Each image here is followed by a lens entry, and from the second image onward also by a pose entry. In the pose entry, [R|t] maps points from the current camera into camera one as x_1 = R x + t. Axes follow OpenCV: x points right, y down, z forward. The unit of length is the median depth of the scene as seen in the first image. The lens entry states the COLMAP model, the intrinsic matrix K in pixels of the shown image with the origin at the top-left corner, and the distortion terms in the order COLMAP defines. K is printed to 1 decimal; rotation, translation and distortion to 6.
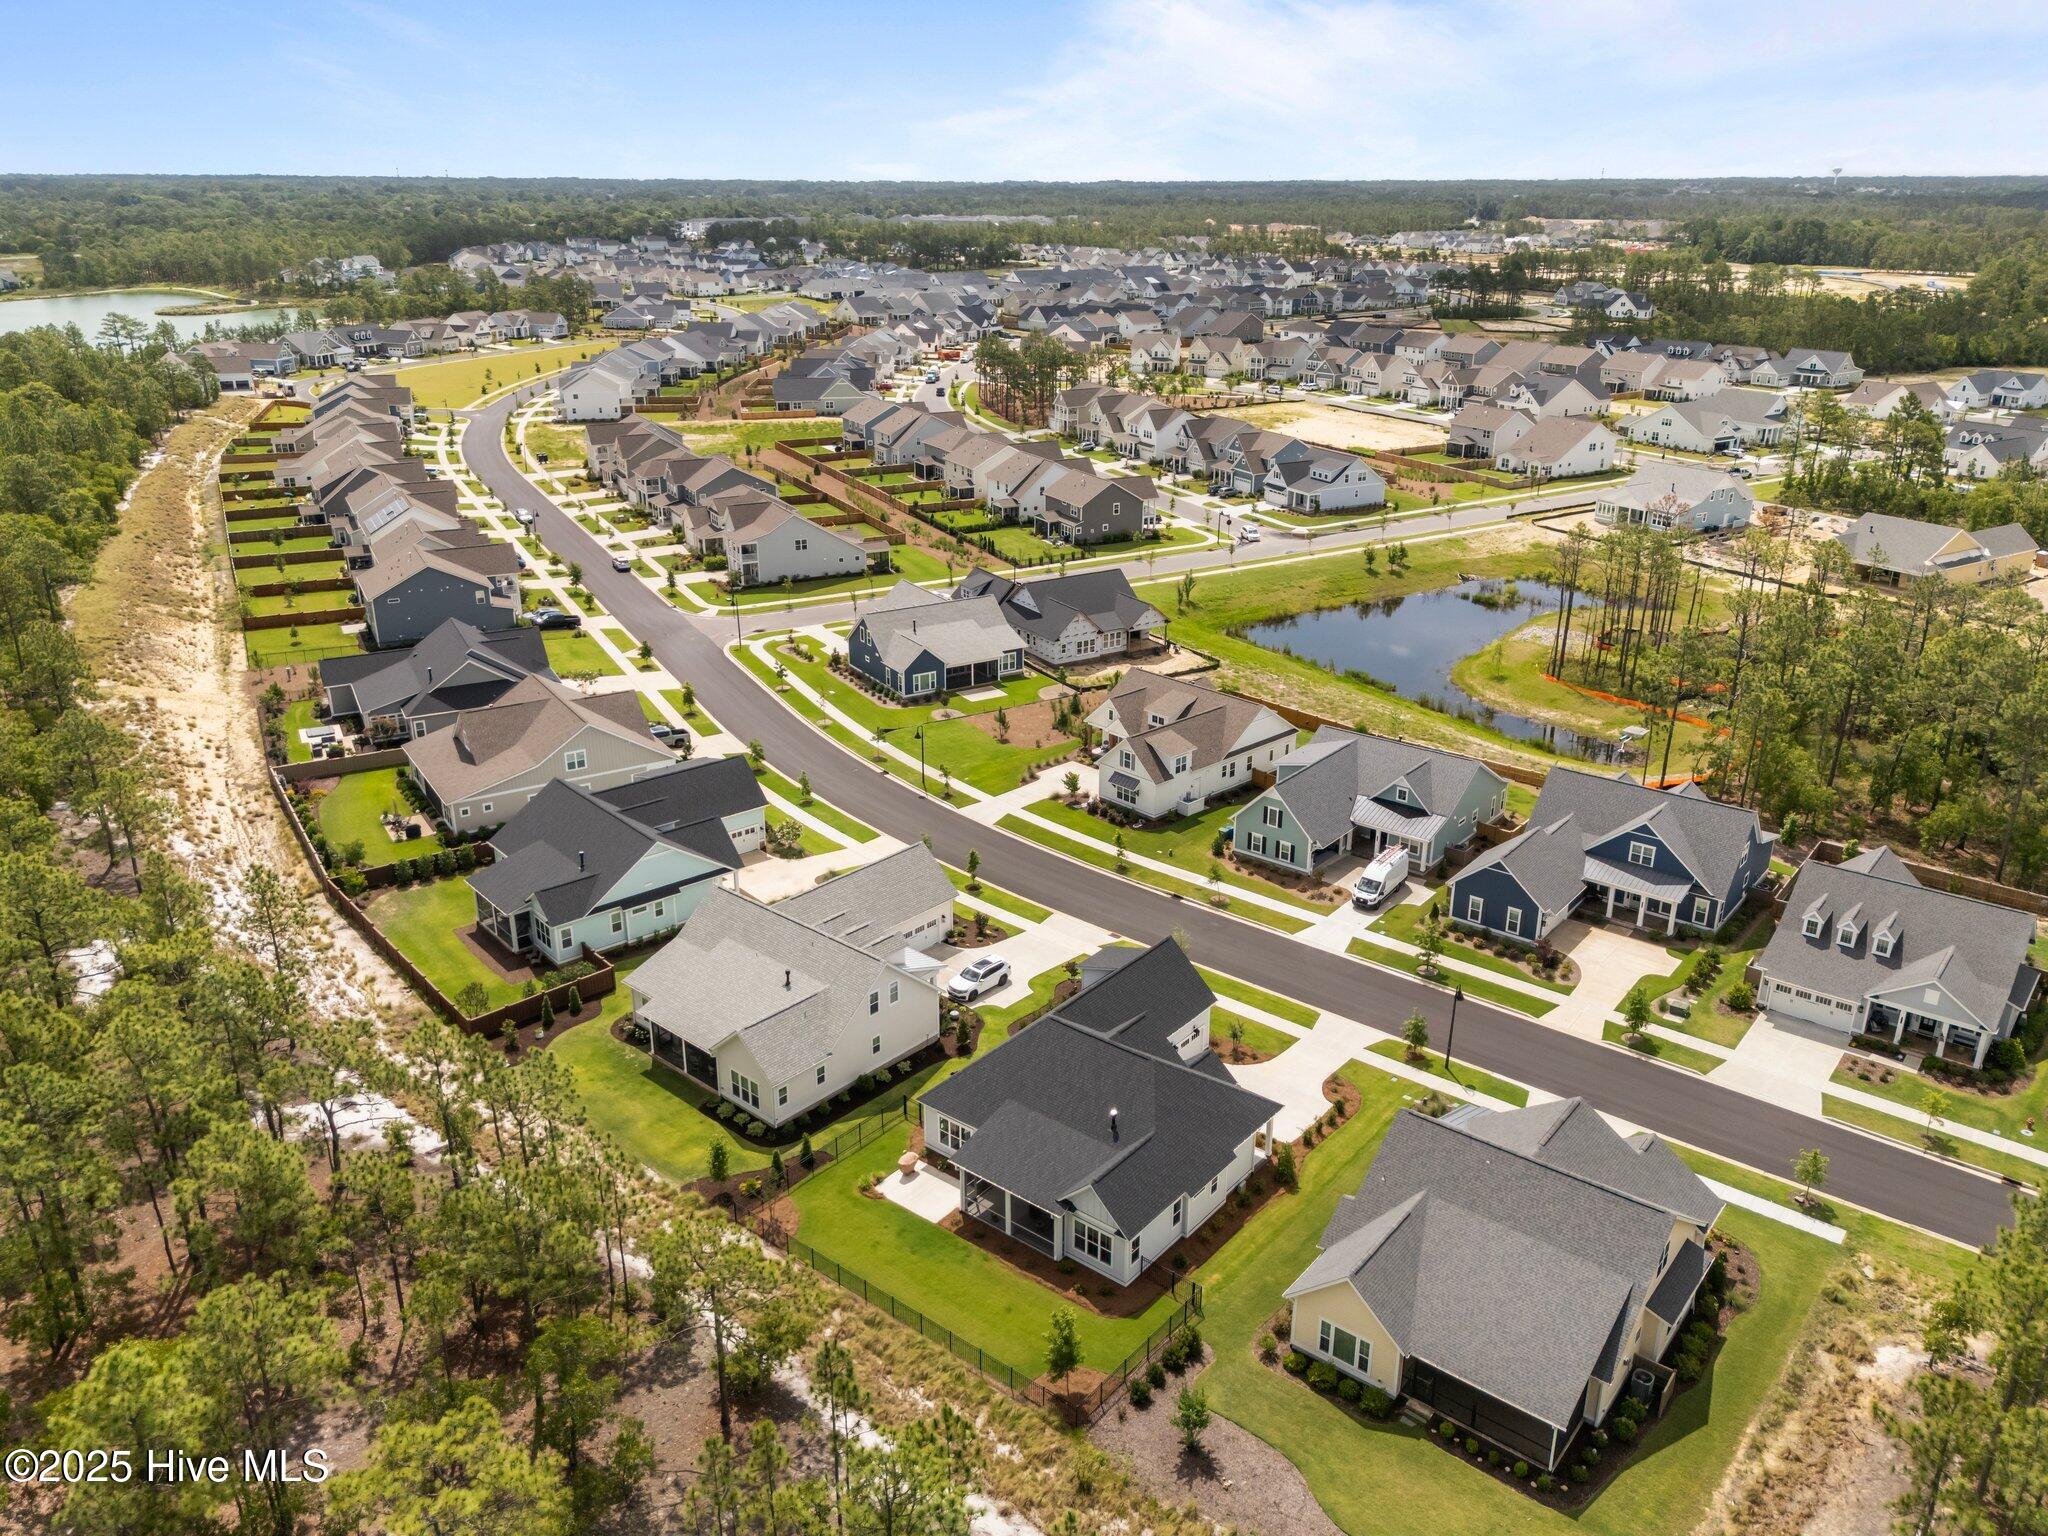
lens RADIAL K [[1508.2, 0, 1024.0], [0, 1508.2, 768.0], [0, 0, 1]] dist [0.075904, -0.078519]
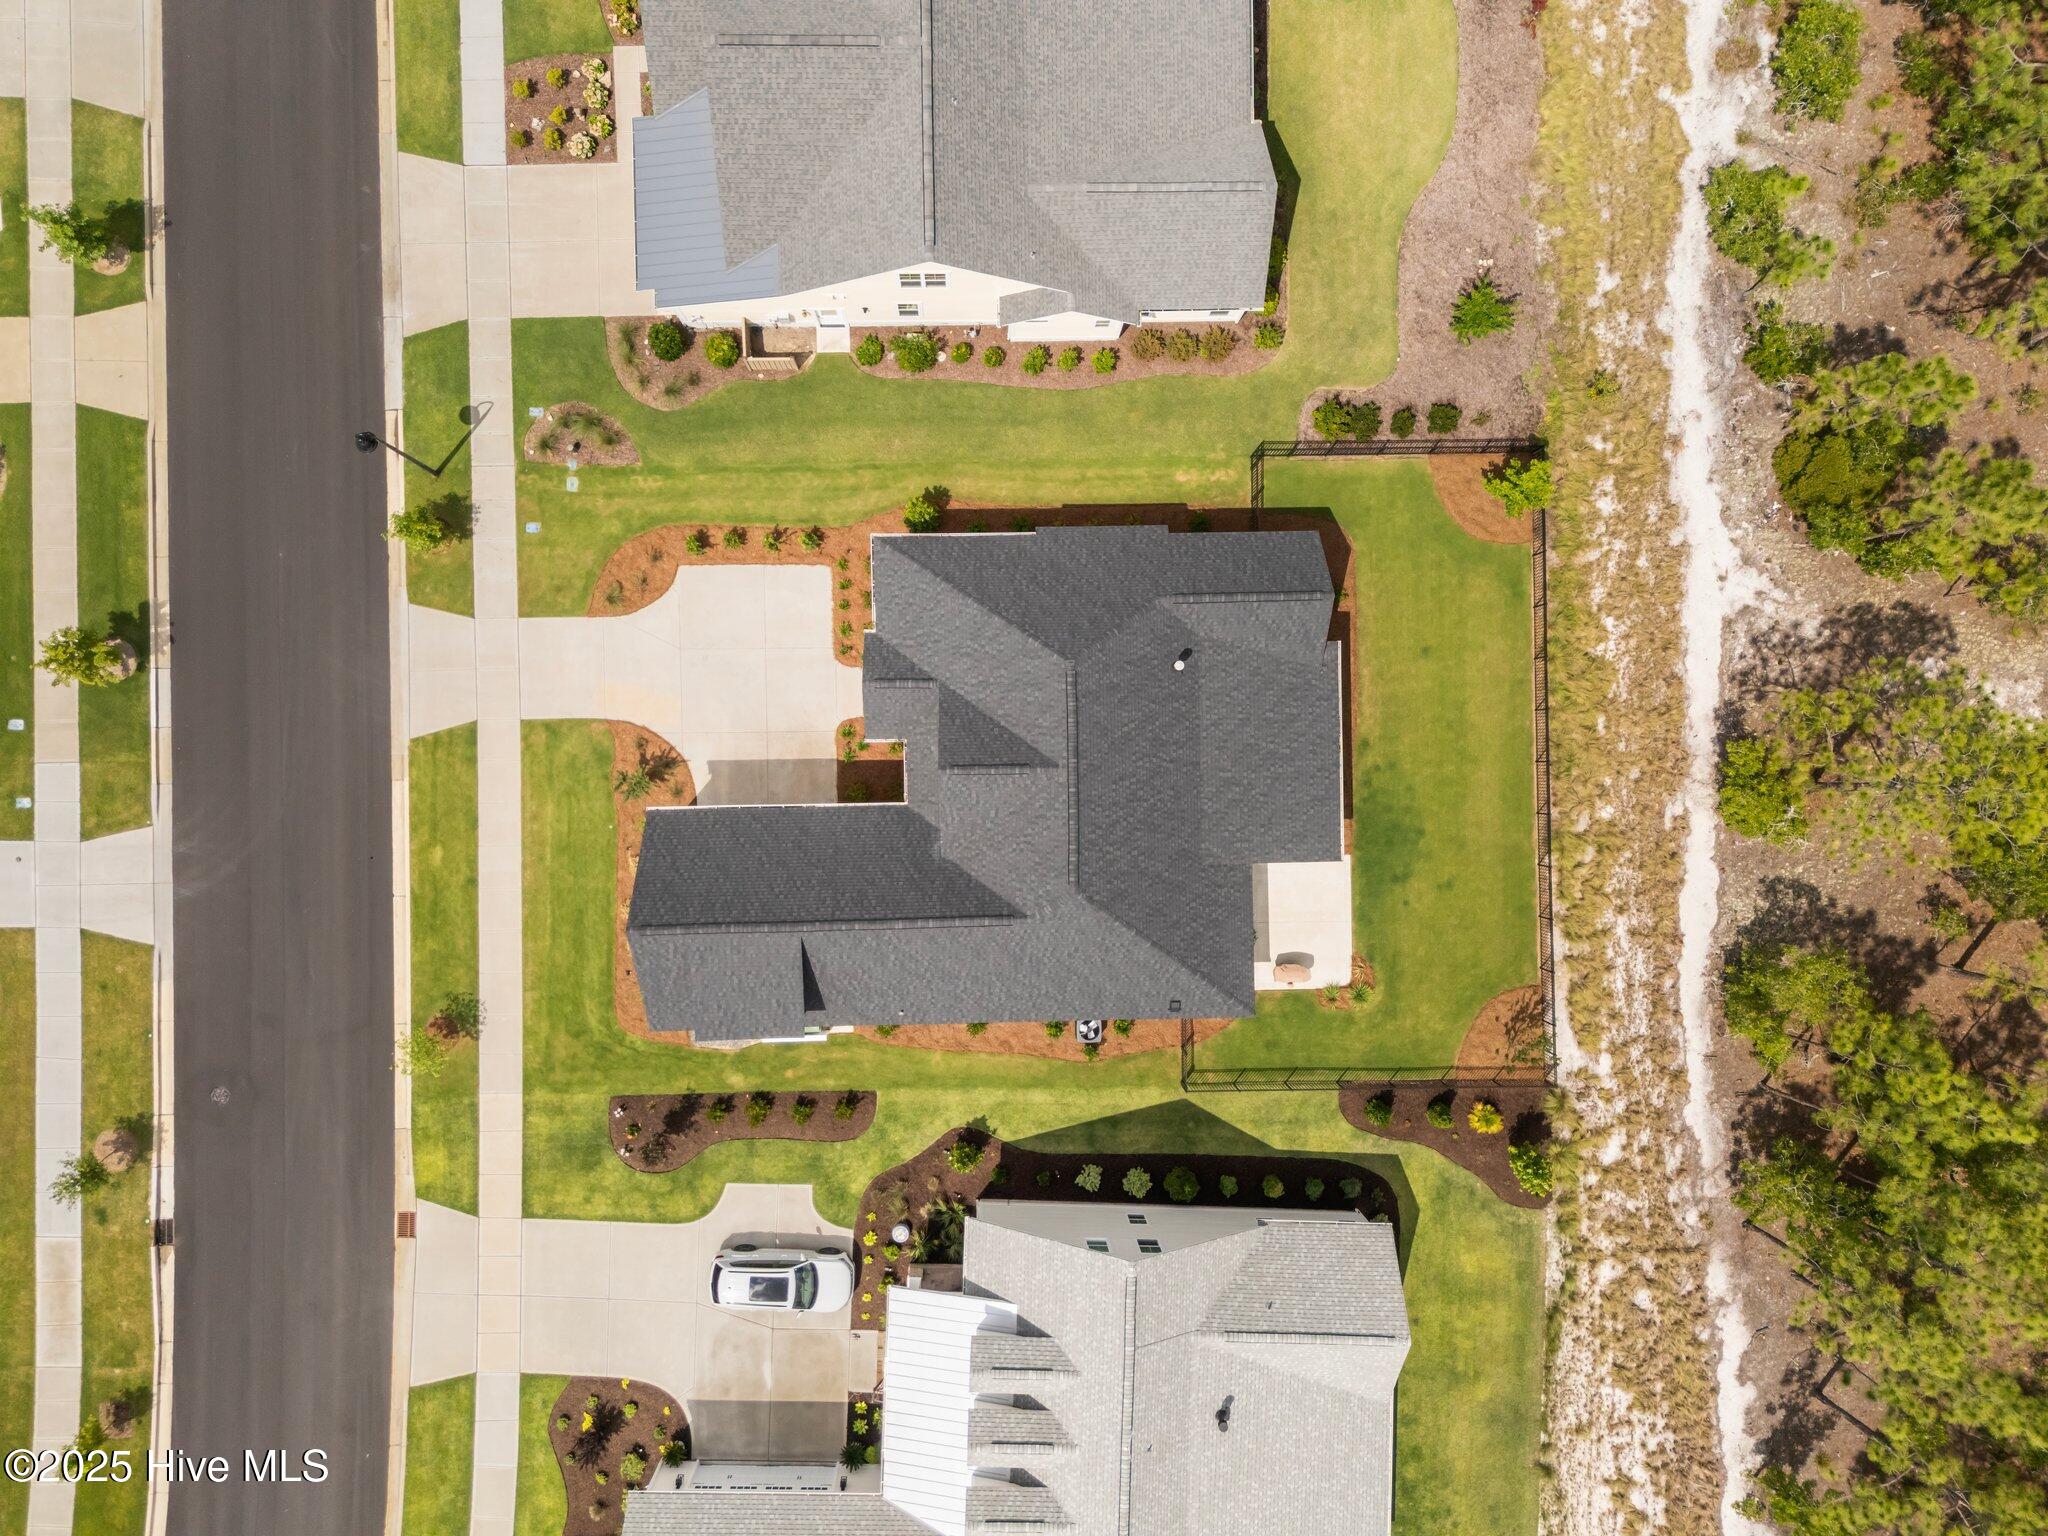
lens RADIAL K [[1508.2, 0, 1024.0], [0, 1508.2, 768.0], [0, 0, 1]] dist [0.075904, -0.078519]
pose [[-0.639514, -0.768584, -0.017310, 0.076904], [0.247857, -0.227444, 0.941720, -0.364189], [-0.727728, 0.597953, 0.335953, 0.853442]]
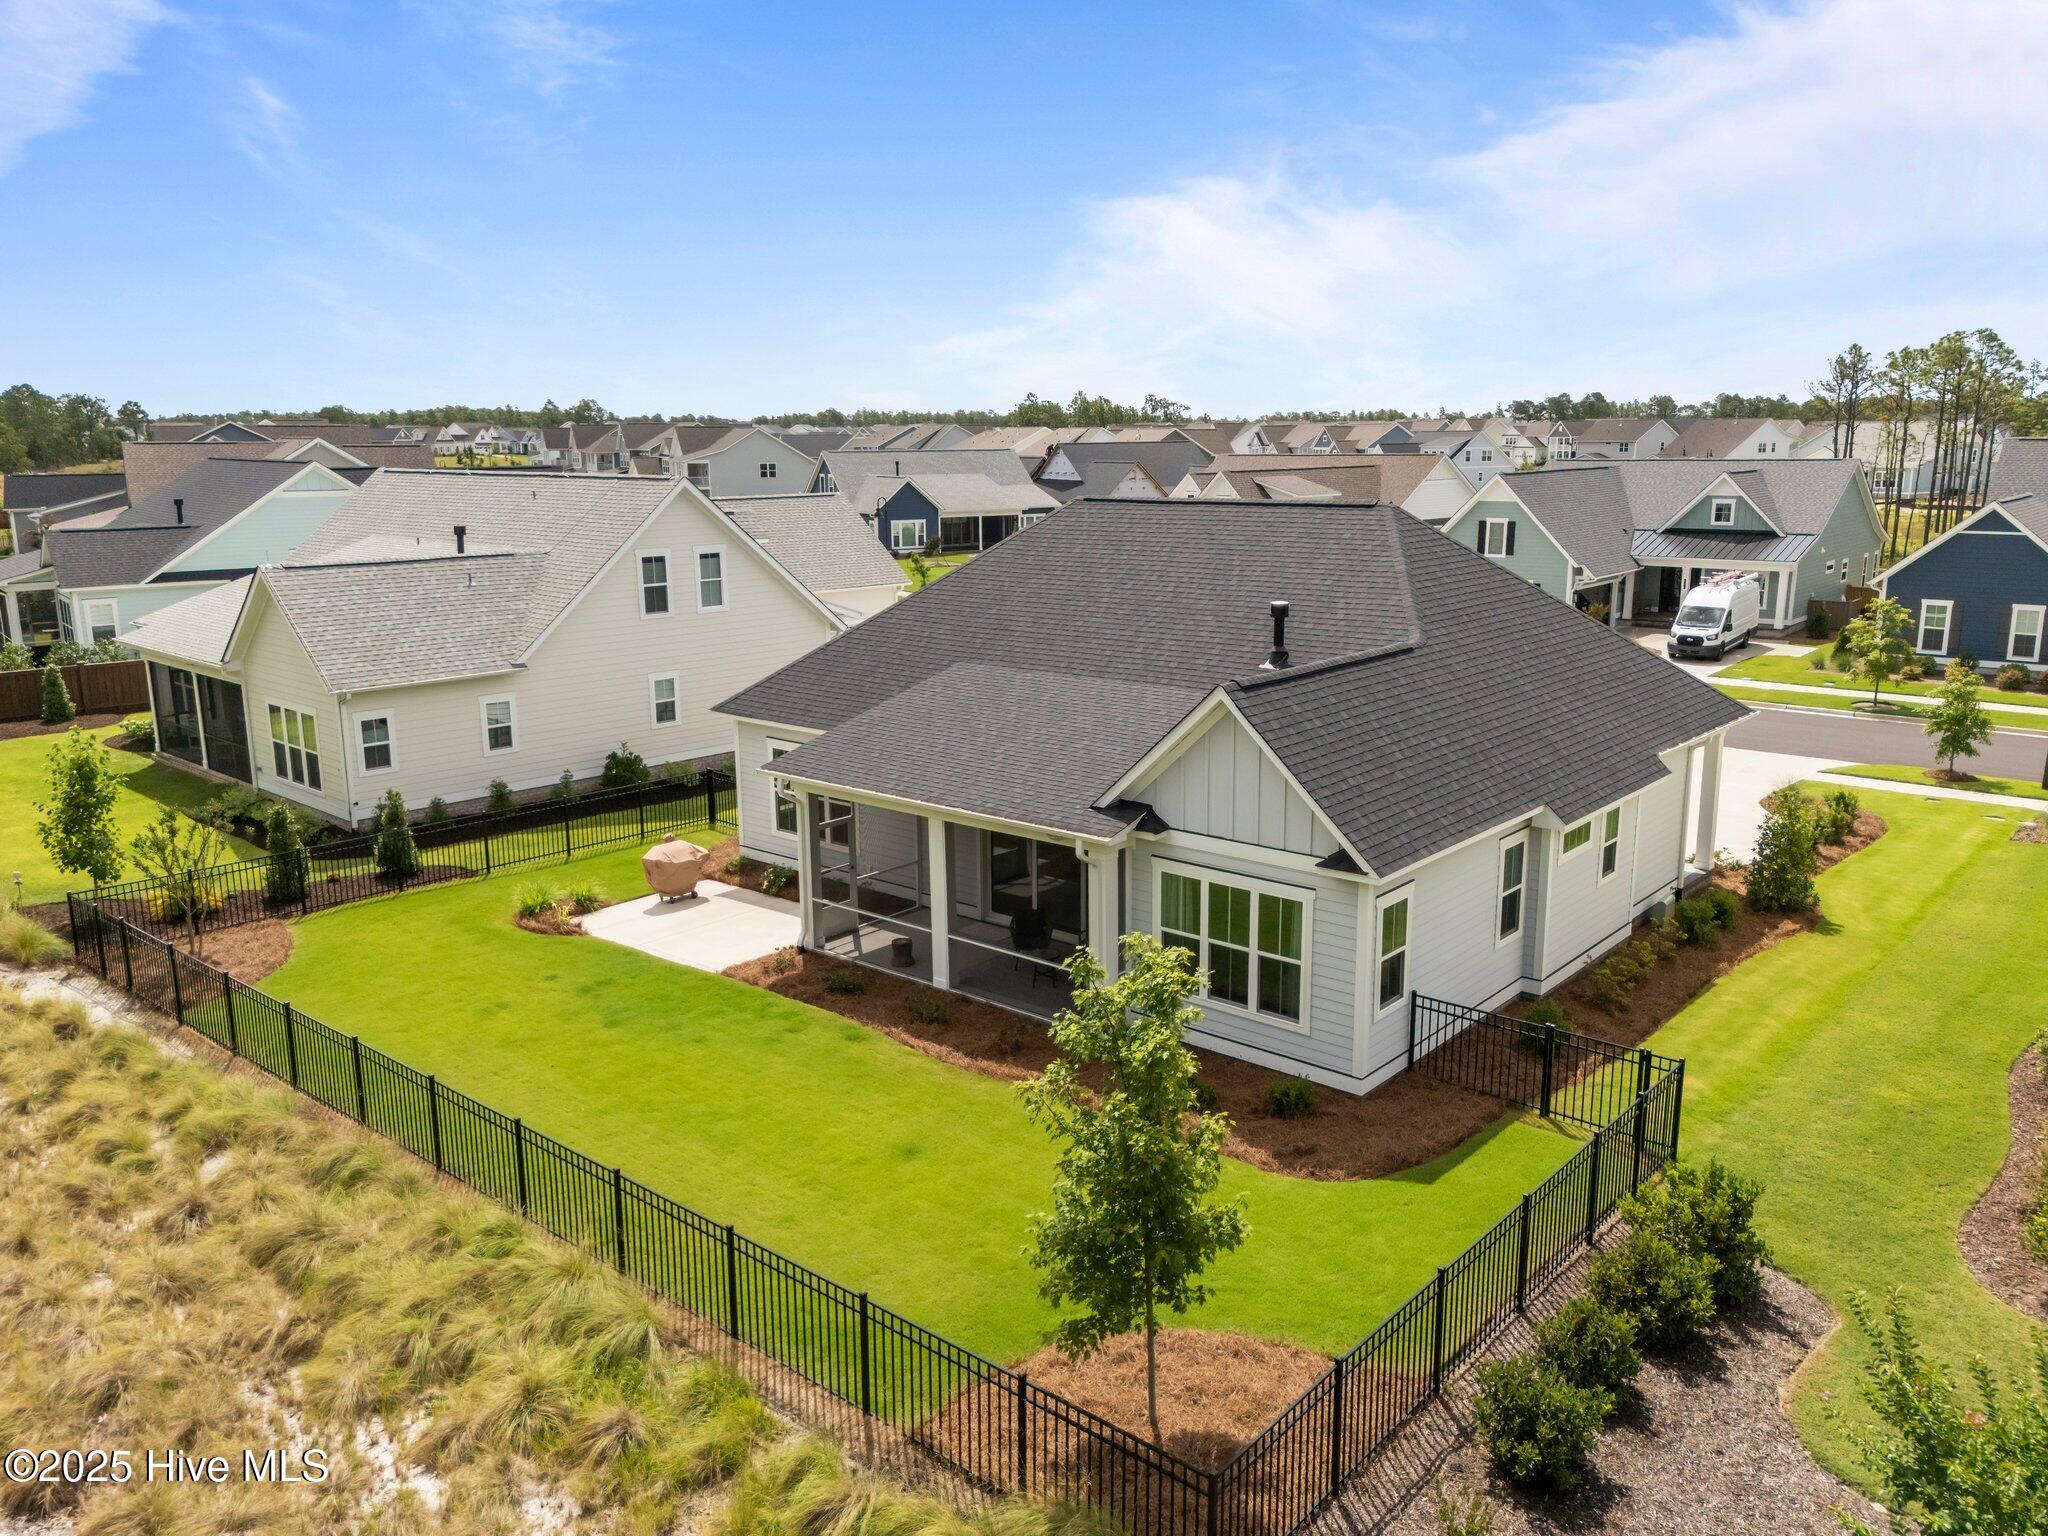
lens RADIAL K [[1530.2, 0, 1024.0], [0, 1530.2, 768.0], [0, 0, 1]] dist [0.043257, -0.001937]
pose [[0.999368, -0.007843, -0.034685, 0.016890], [0.002373, 0.987909, -0.155015, 0.306120], [0.035481, 0.154835, 0.987303, 0.680970]]
